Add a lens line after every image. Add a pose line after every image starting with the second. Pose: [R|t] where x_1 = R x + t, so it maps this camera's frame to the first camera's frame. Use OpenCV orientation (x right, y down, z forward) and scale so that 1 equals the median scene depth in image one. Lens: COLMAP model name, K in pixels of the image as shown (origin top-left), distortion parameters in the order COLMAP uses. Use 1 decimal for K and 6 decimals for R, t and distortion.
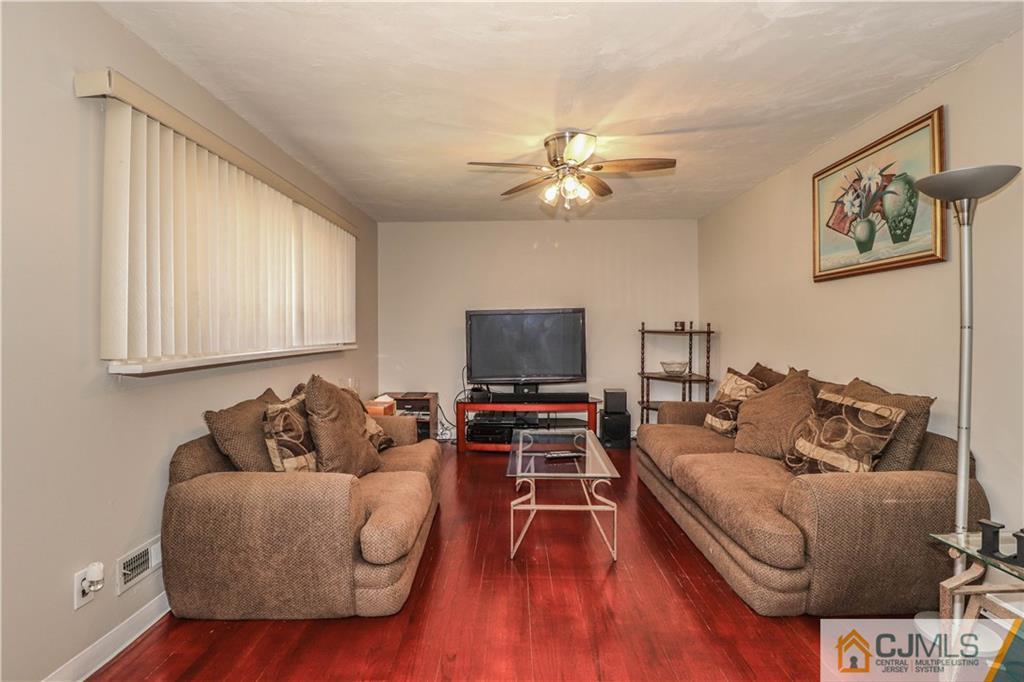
lens RADIAL K [[486.2, 0, 512.0], [0, 486.2, 341.0], [0, 0, 1]] dist [-0.000135, -0.014573]
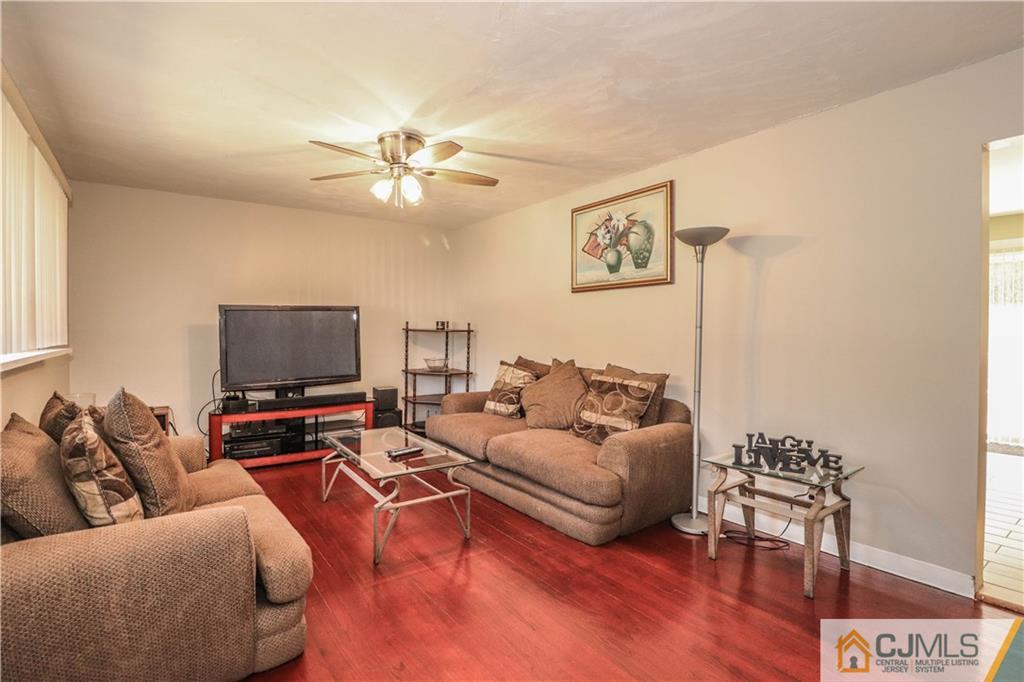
lens RADIAL K [[477.4, 0, 510.1], [0, 477.4, 346.3], [0, 0, 1]] dist [0.000673, -0.014598]
pose [[0.806130, -0.017534, 0.591479, -0.313571], [0.009903, 0.999821, 0.016143, 0.001205], [-0.591655, -0.007156, 0.806159, 0.069898]]
